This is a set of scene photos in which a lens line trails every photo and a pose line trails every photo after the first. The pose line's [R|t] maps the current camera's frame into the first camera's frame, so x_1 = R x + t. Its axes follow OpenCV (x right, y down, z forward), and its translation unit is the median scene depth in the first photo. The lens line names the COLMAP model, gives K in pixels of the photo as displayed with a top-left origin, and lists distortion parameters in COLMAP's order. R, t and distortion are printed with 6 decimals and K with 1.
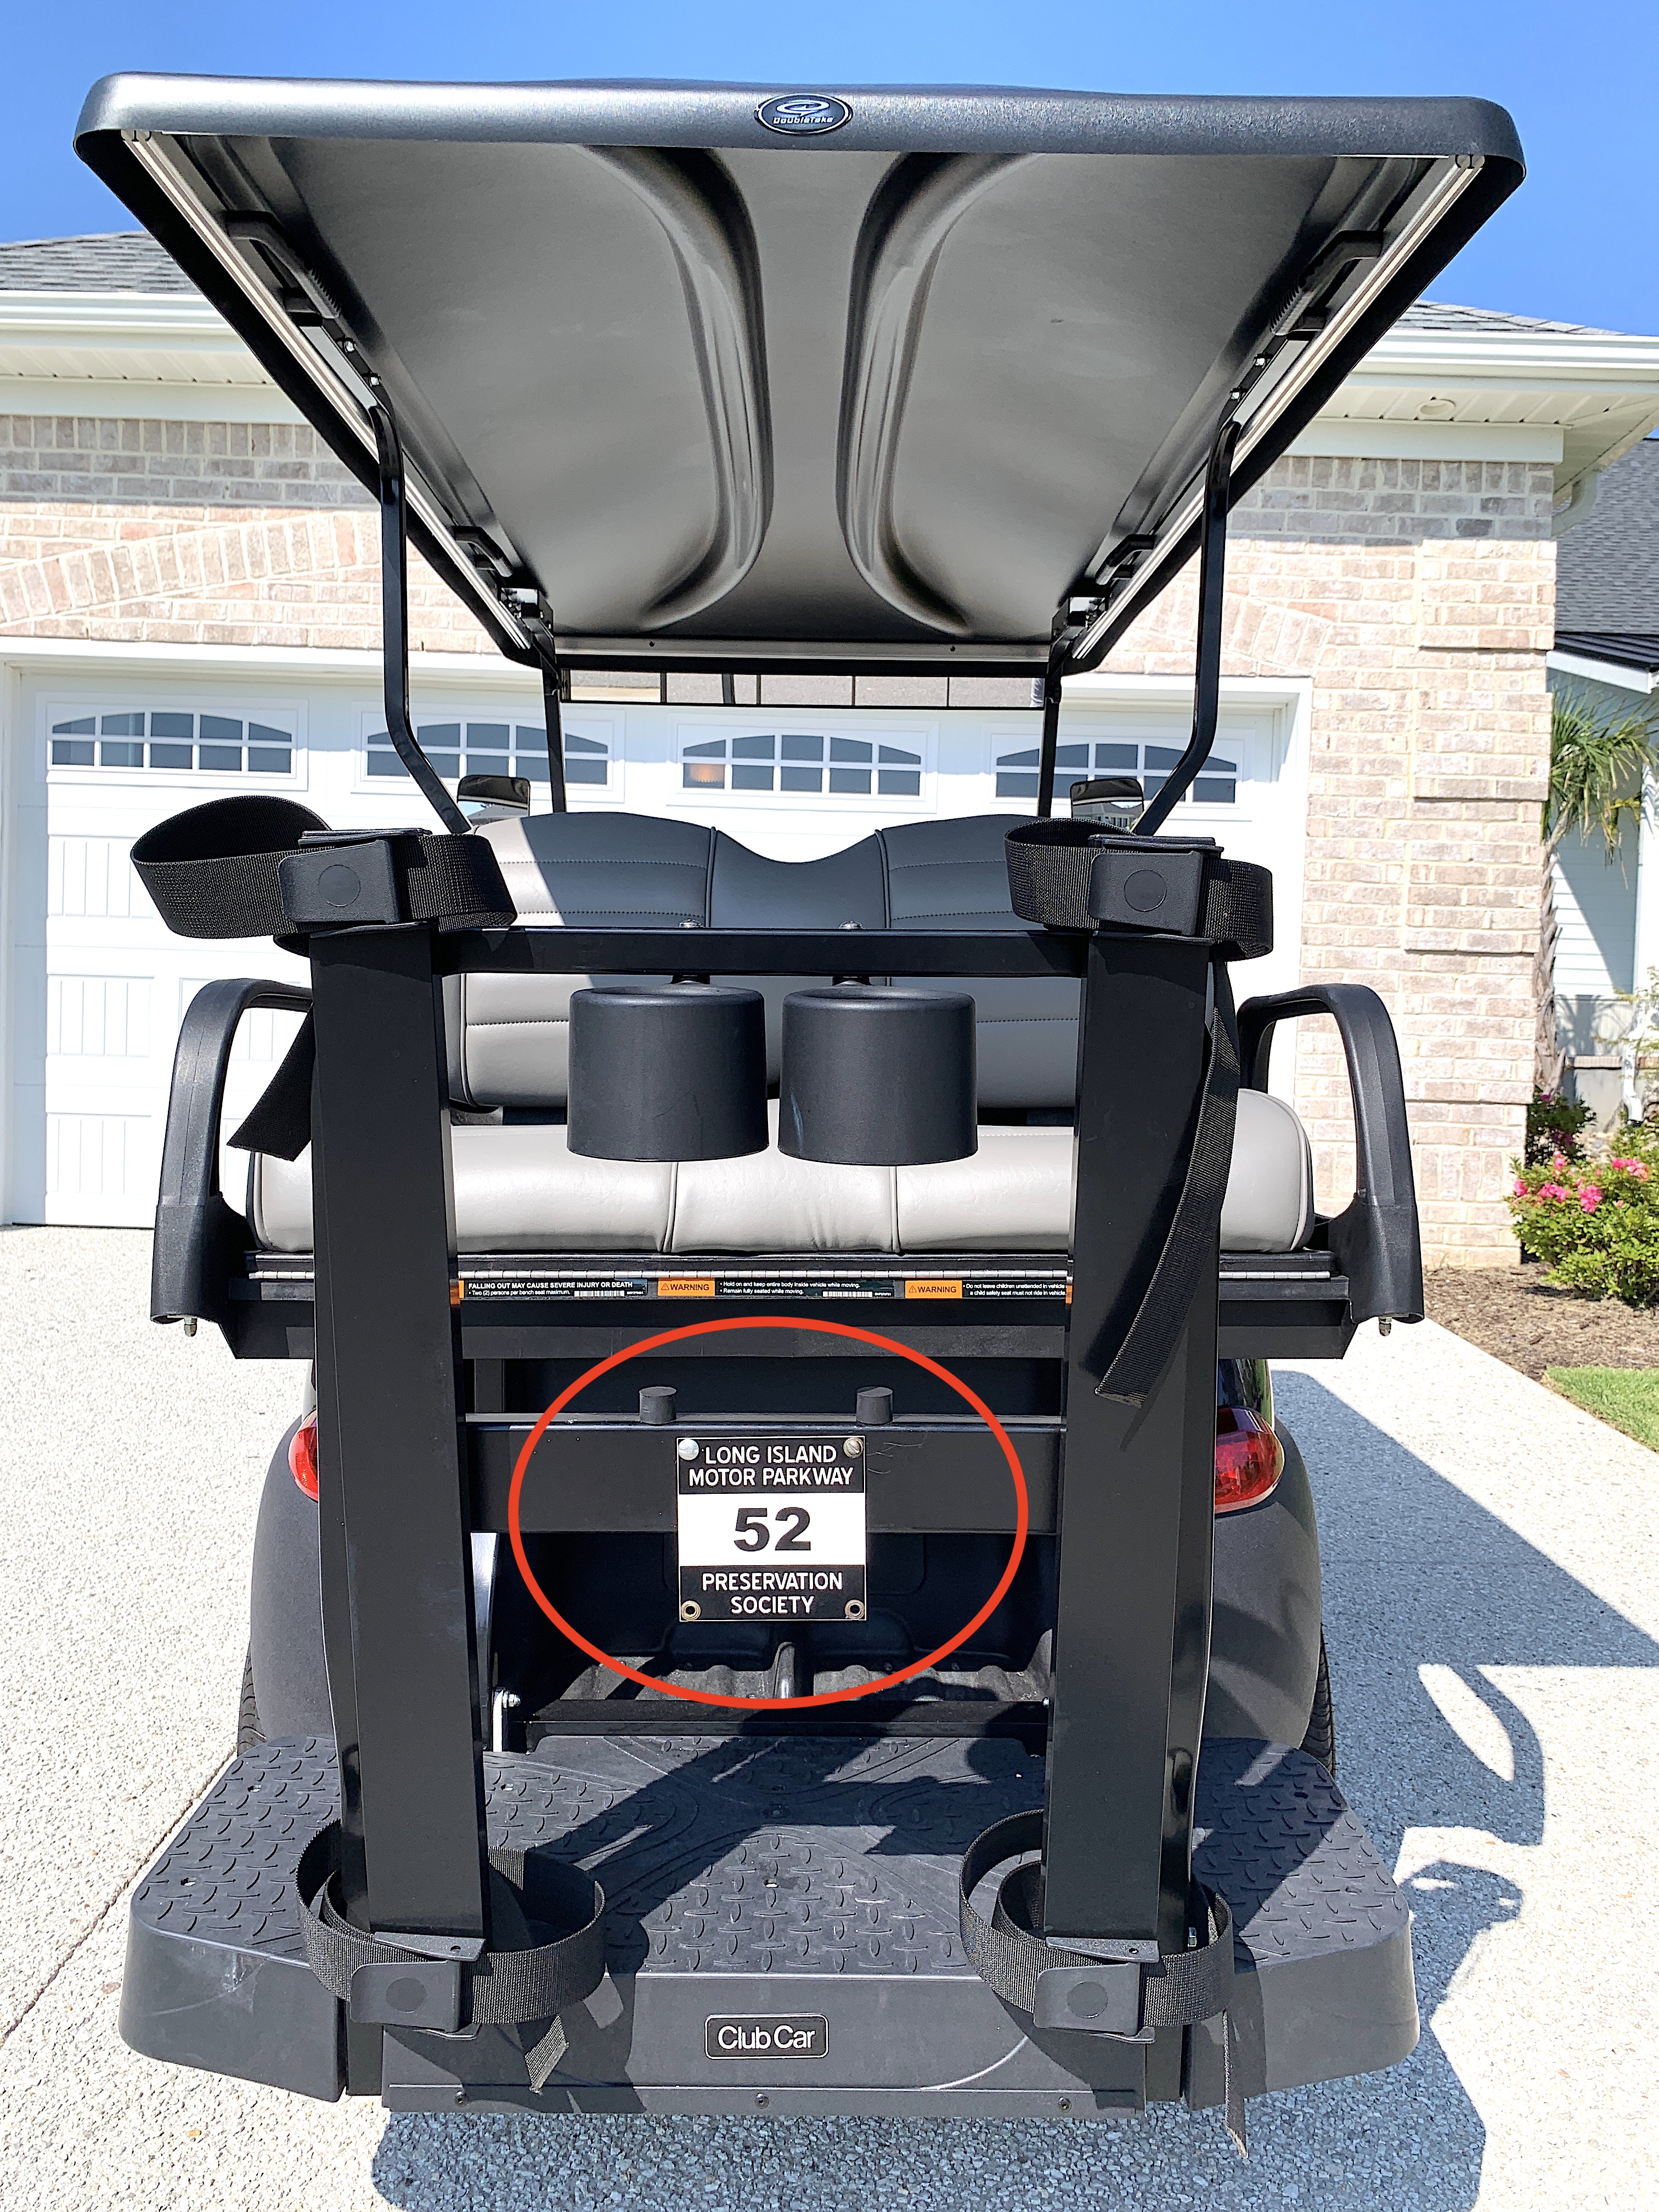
lens RADIAL K [[1690.2, 0, 843.0], [0, 1690.2, 1110.6], [0, 0, 1]] dist [0.130635, -0.000610]
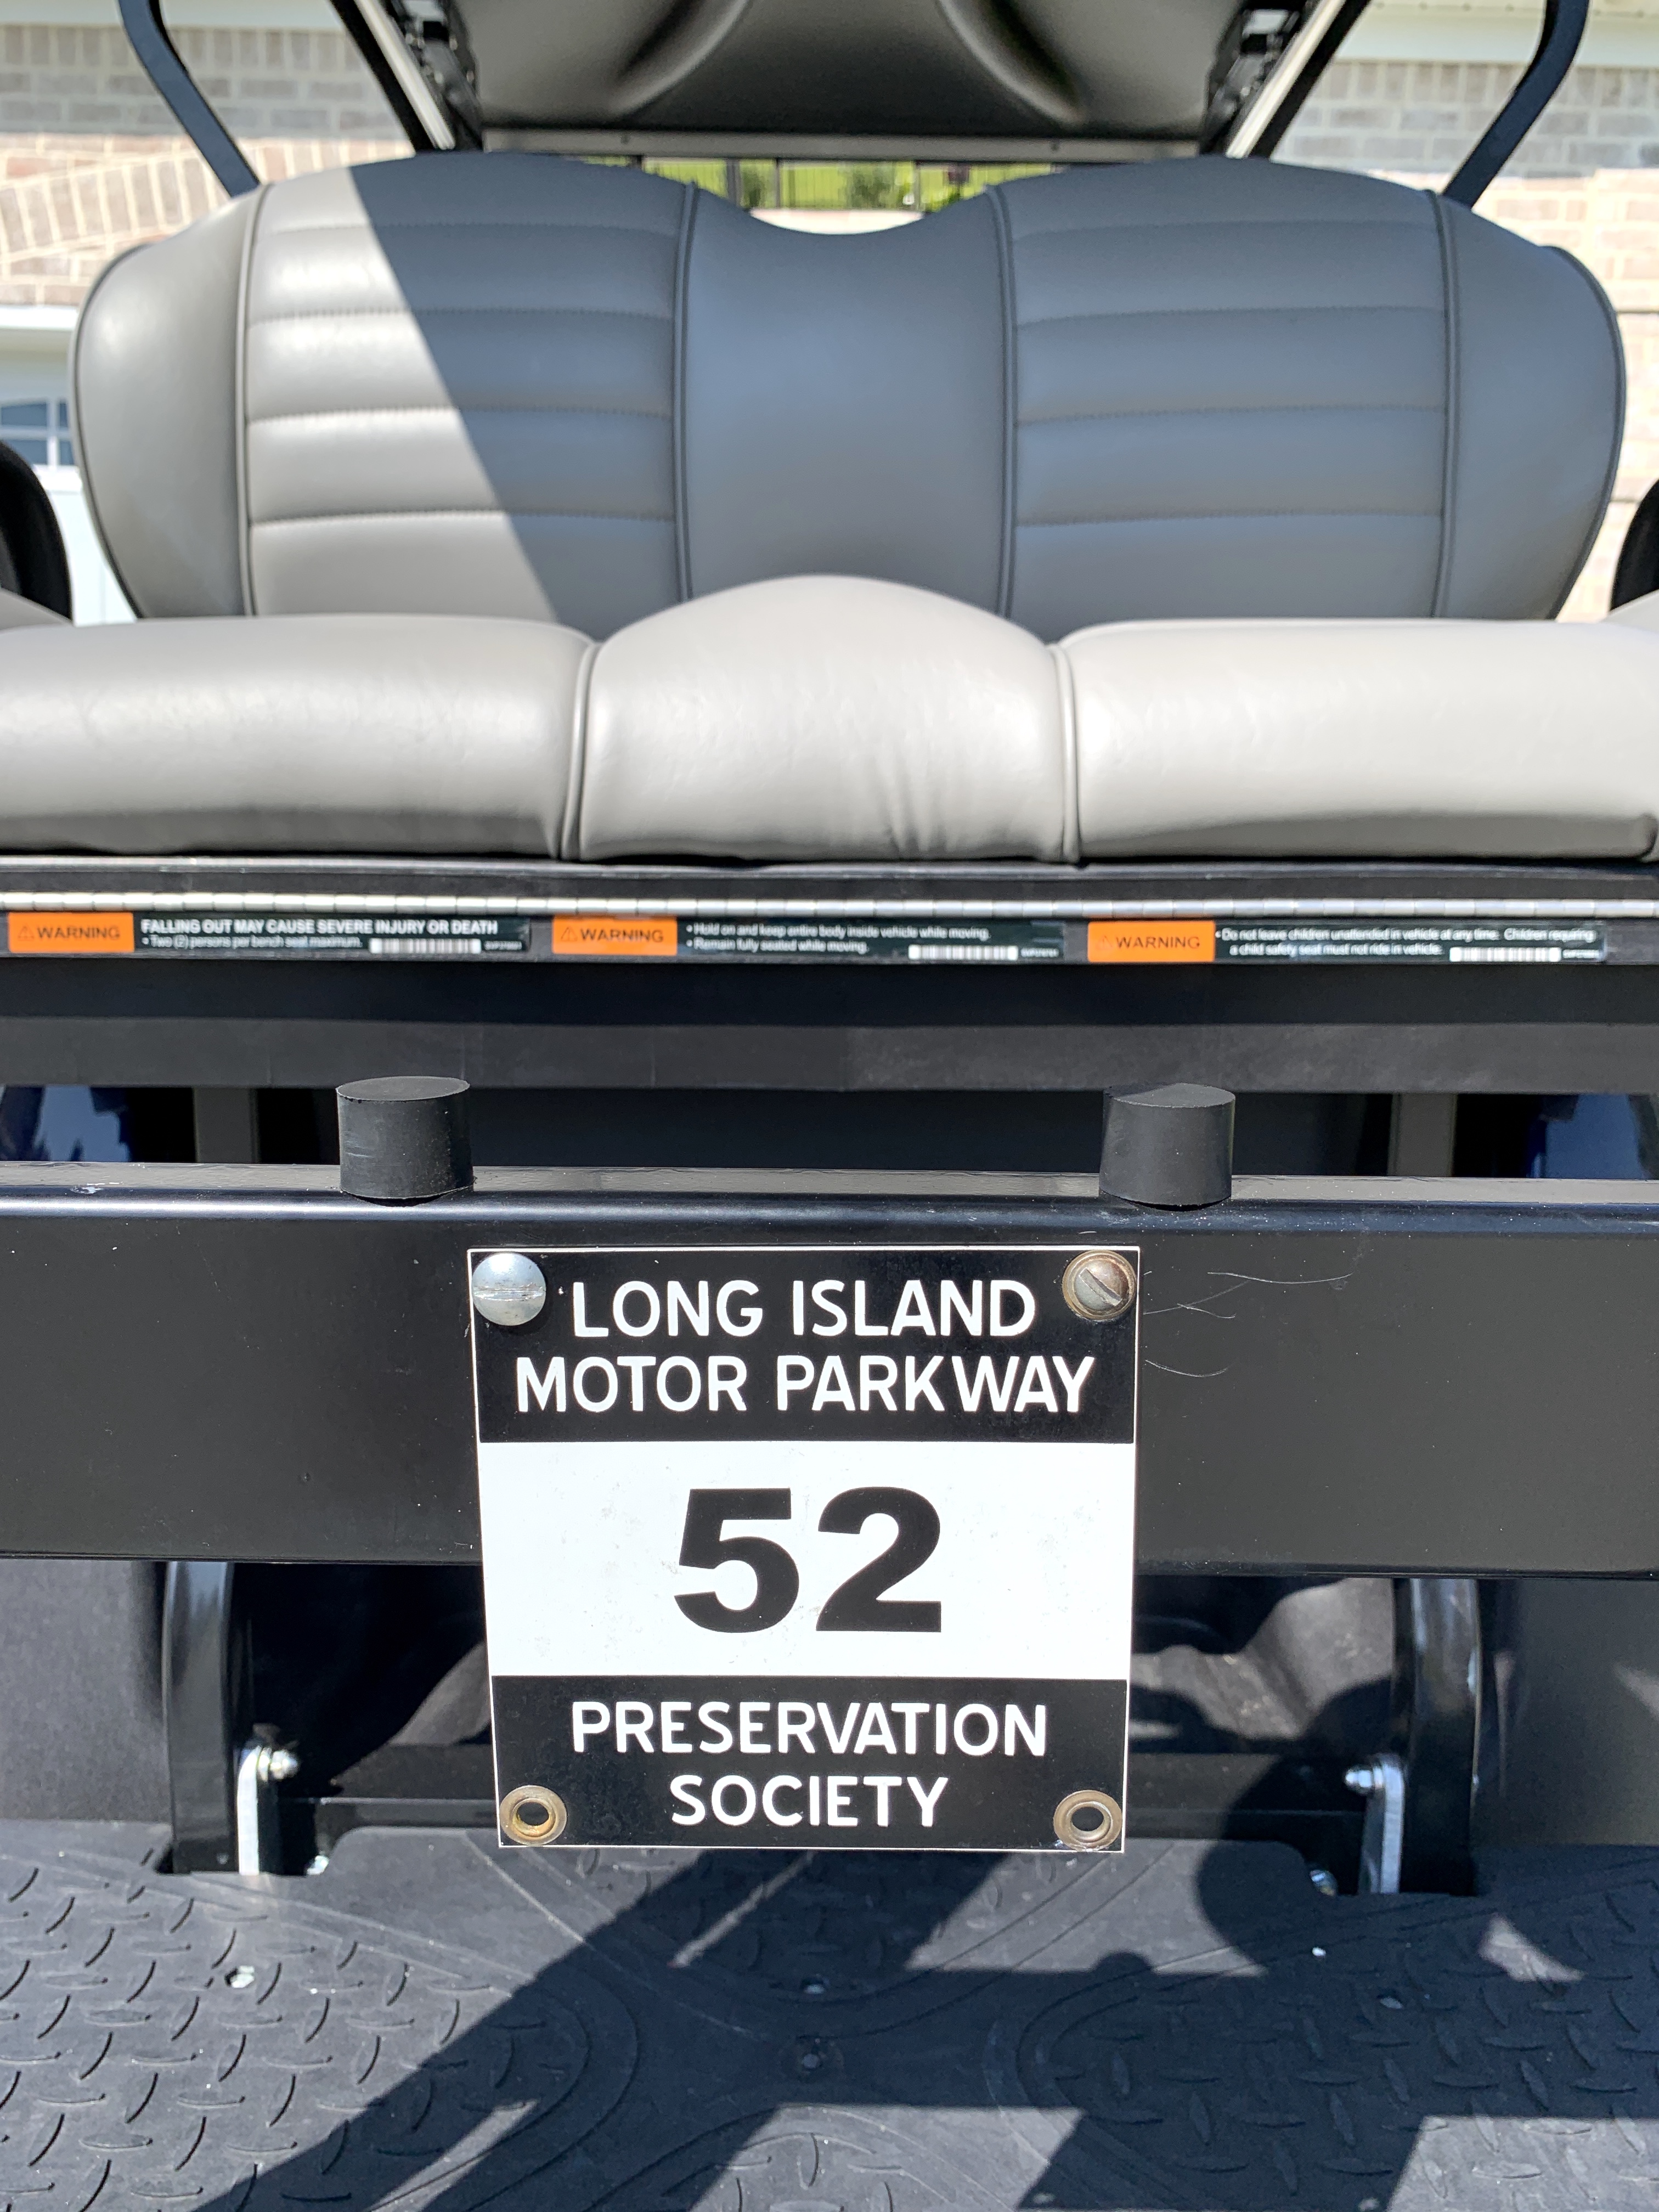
lens RADIAL K [[1690.2, 0, 838.1], [0, 1690.2, 1117.7], [0, 0, 1]] dist [0.130635, -0.000610]
pose [[0.999861, 0.004571, -0.016025, -0.031841], [-0.002836, 0.994289, 0.106683, 0.139232], [0.016422, -0.106622, 0.994164, 0.714763]]
